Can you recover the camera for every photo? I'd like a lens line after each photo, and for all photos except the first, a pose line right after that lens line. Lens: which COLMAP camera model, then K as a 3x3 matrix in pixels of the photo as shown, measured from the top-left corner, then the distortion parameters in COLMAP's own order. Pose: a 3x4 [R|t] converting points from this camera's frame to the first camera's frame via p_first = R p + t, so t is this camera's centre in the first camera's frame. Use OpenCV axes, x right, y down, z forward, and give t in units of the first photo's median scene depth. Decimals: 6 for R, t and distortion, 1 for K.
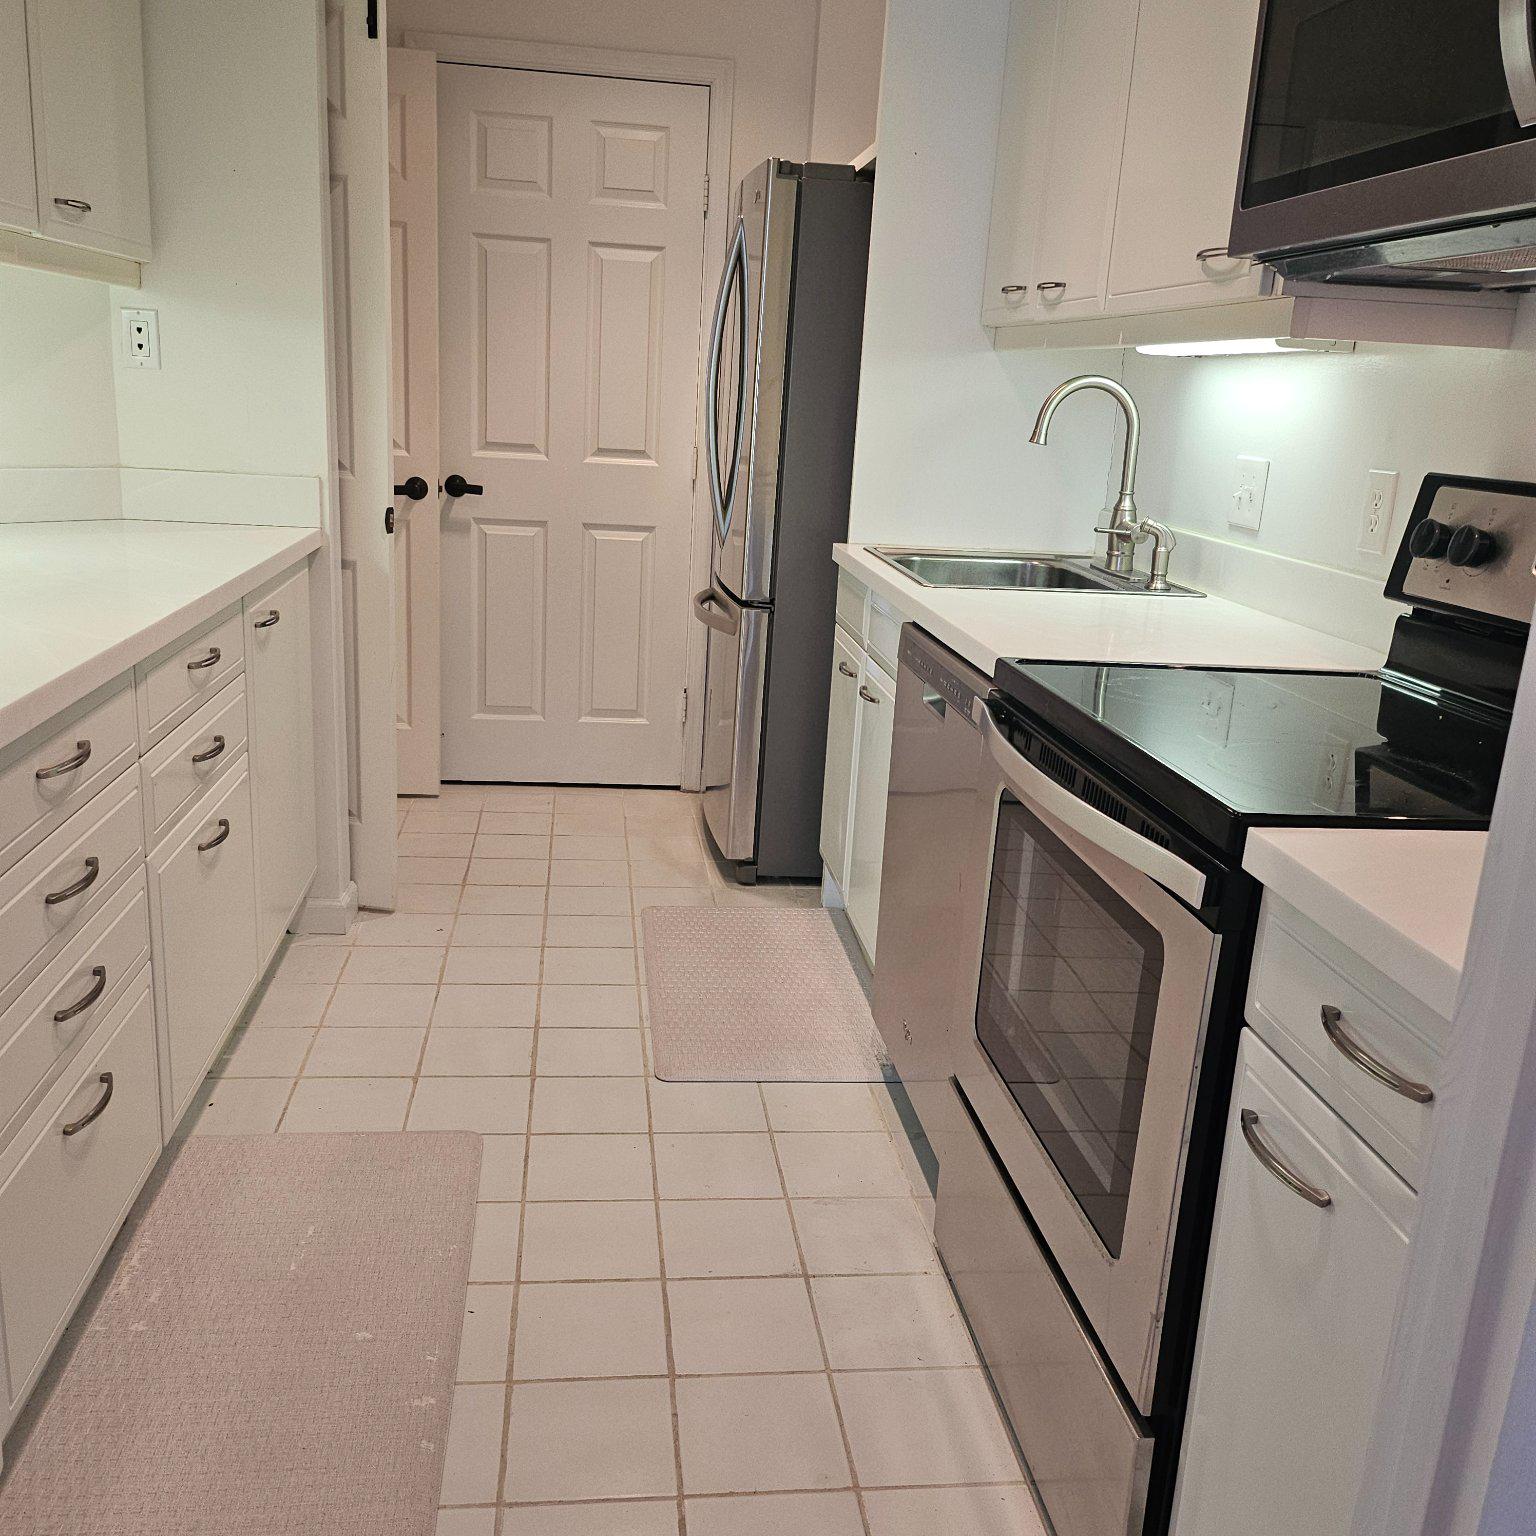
lens RADIAL K [[1451.6, 0, 775.7], [0, 1451.6, 766.8], [0, 0, 1]] dist [0.100641, -0.198573]
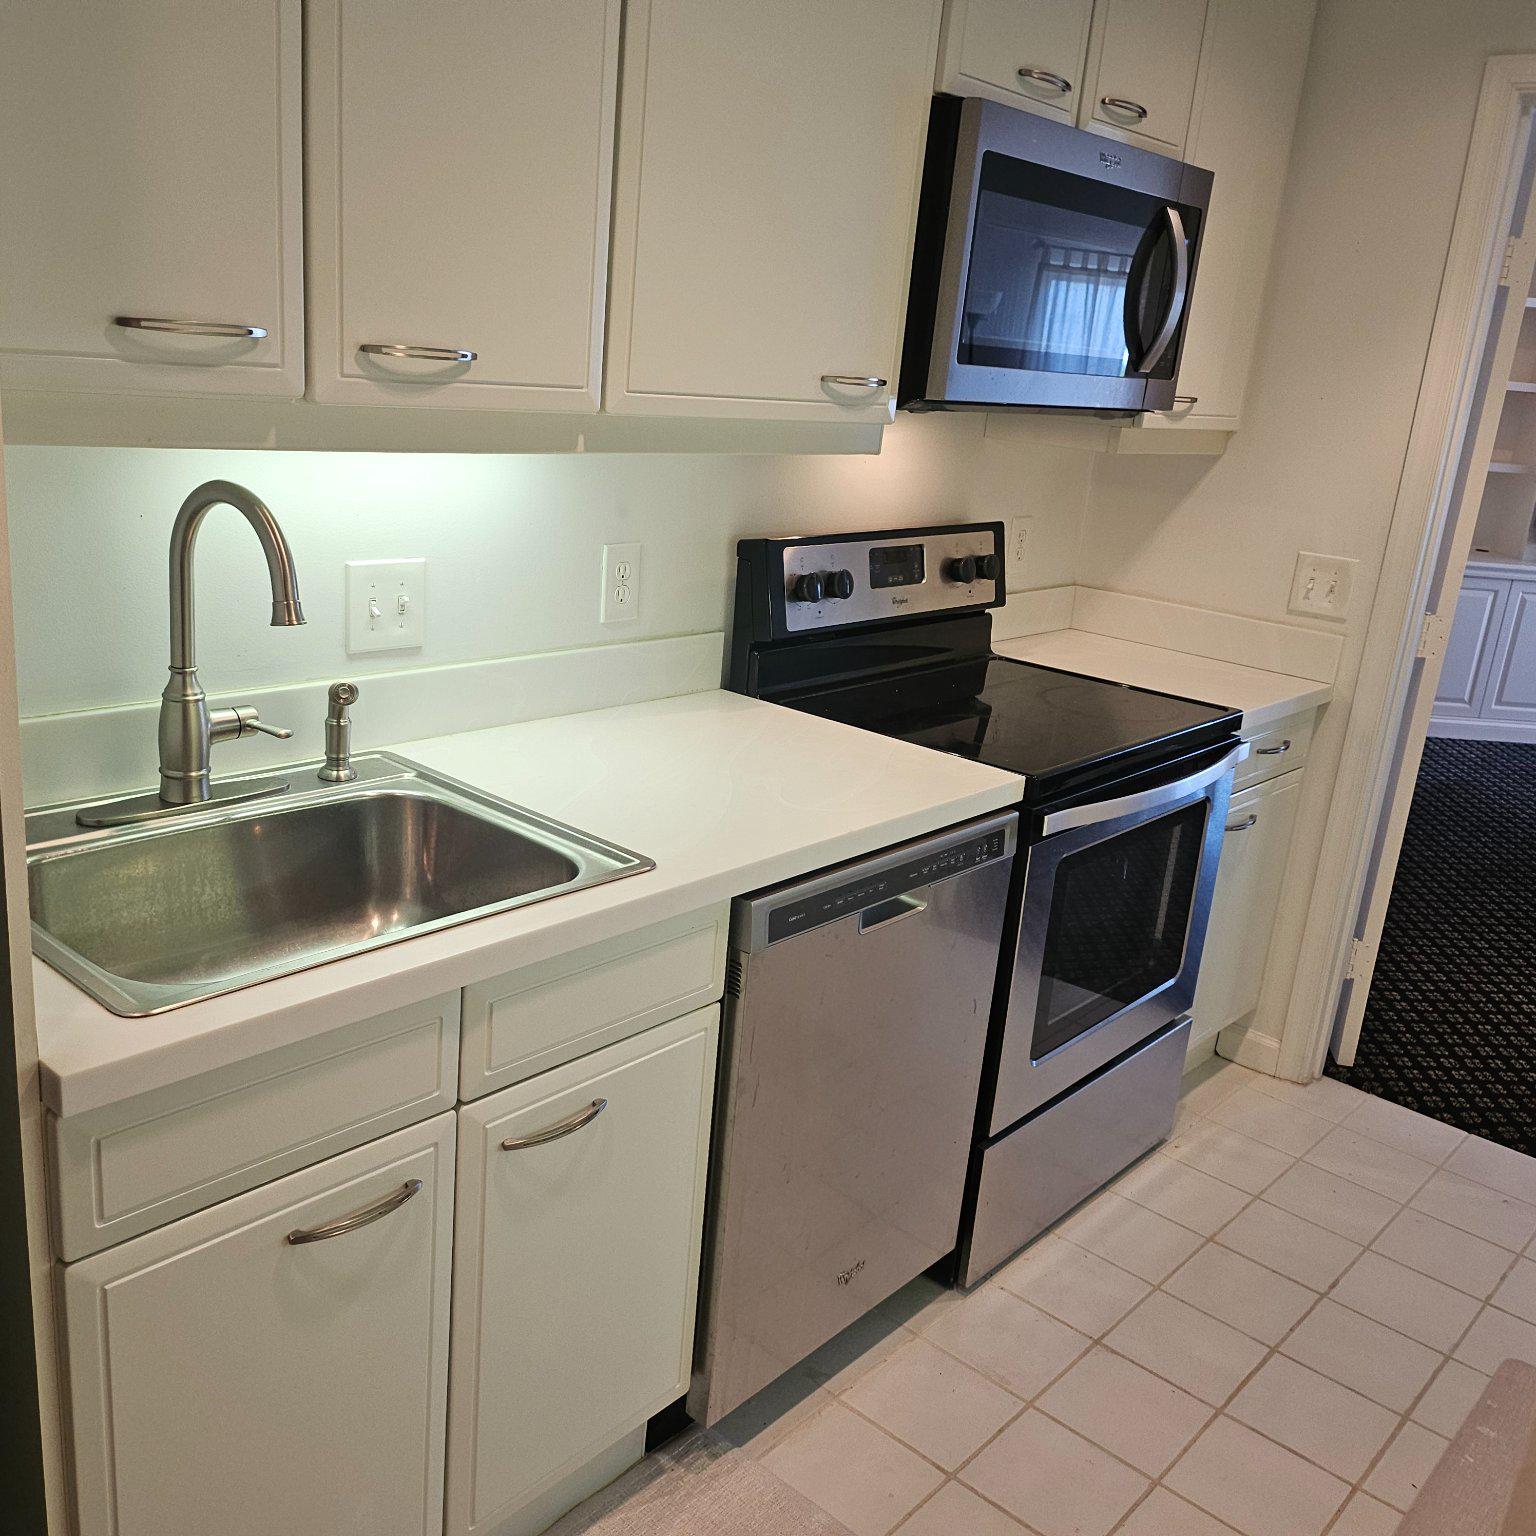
lens RADIAL K [[1478.7, 0, 771.7], [0, 1478.7, 770.4], [0, 0, 1]] dist [0.031158, 0.013251]
pose [[-0.662628, -0.313900, 0.679993, -0.337595], [0.068690, 0.878632, 0.472532, -0.441036], [-0.745792, 0.359822, -0.560645, 1.259848]]
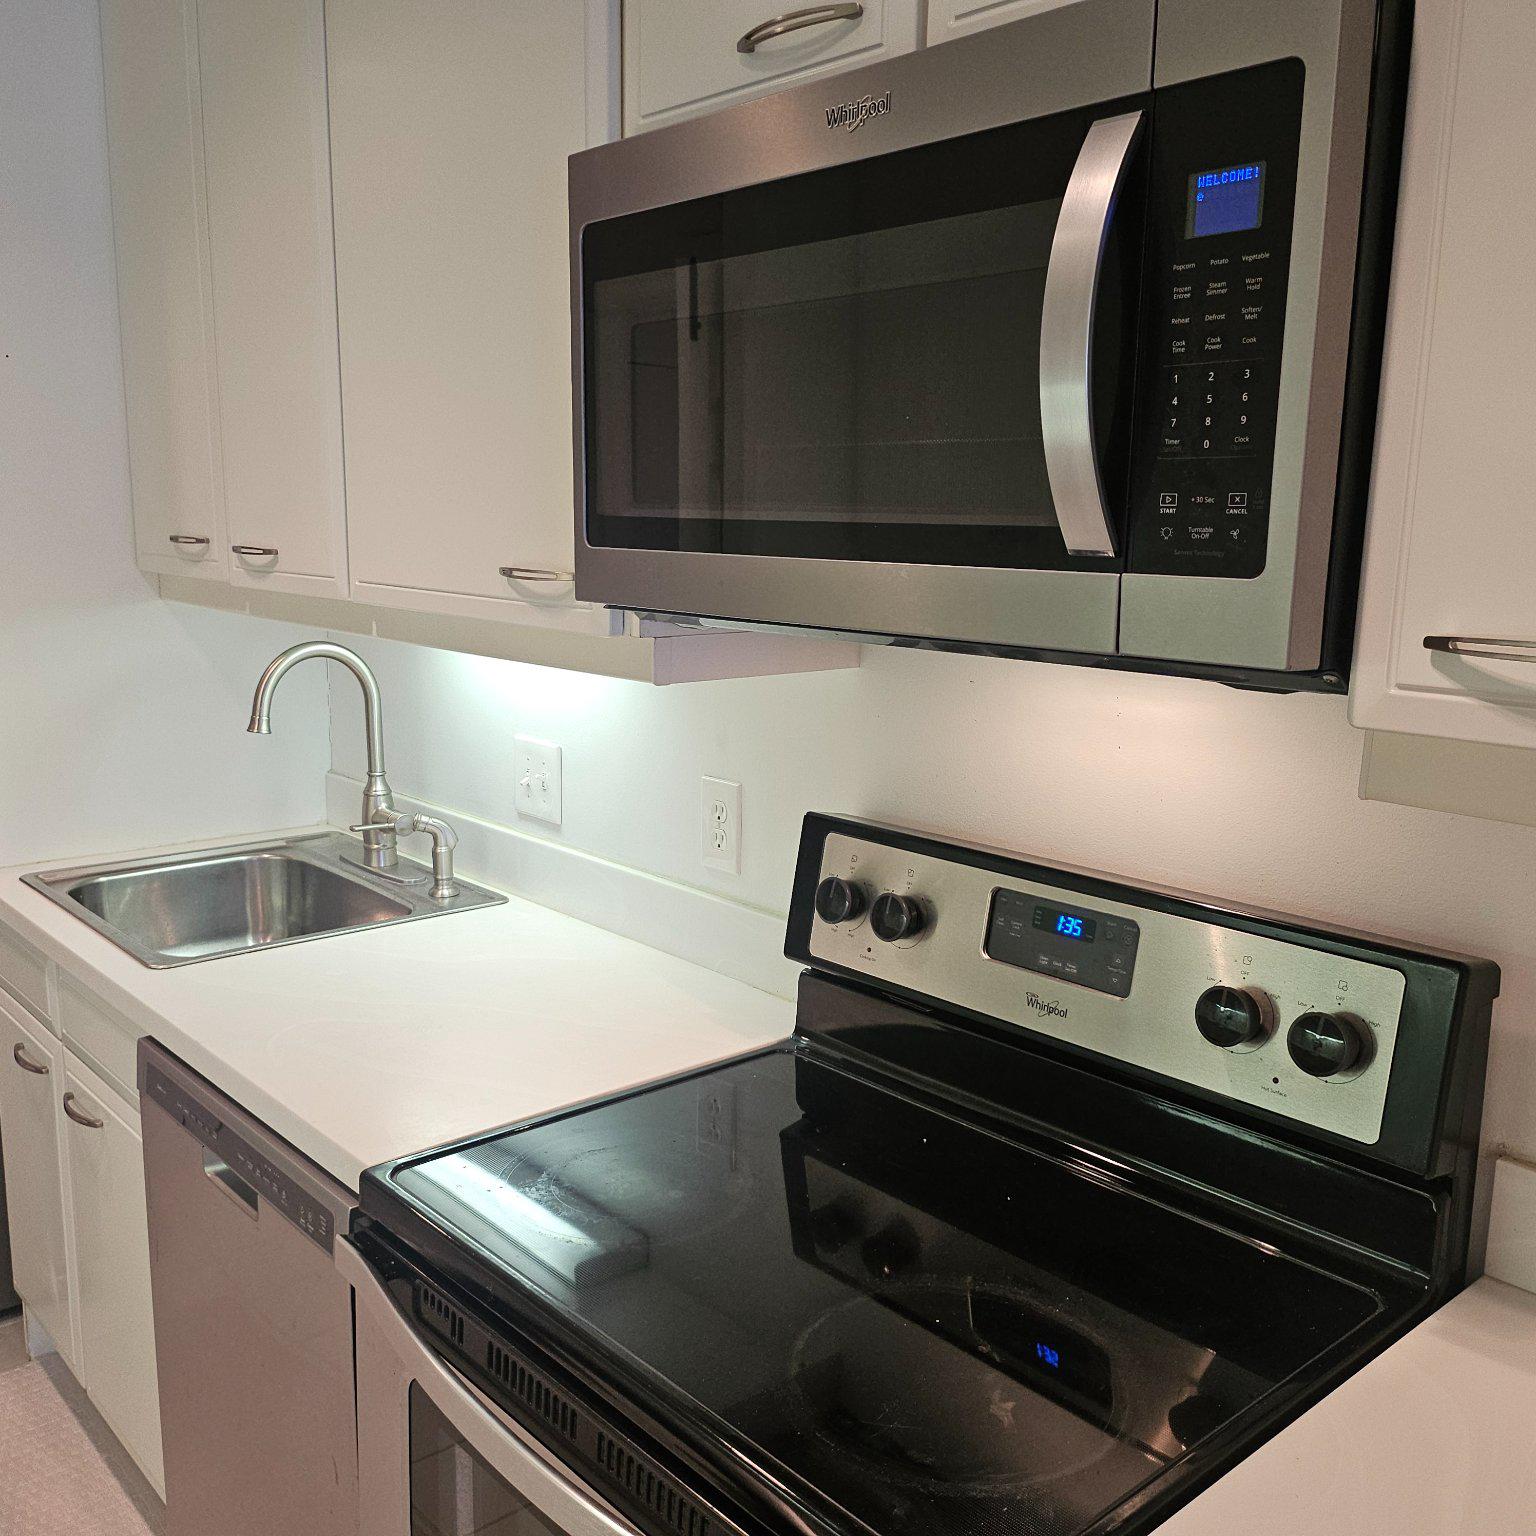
lens RADIAL K [[1451.6, 0, 775.7], [0, 1451.6, 766.8], [0, 0, 1]] dist [0.100641, -0.198573]
pose [[0.822313, -0.141751, 0.551097, -0.029856], [0.172031, 0.985086, -0.003313, -0.161263], [-0.542408, 0.097530, 0.834435, 0.206361]]
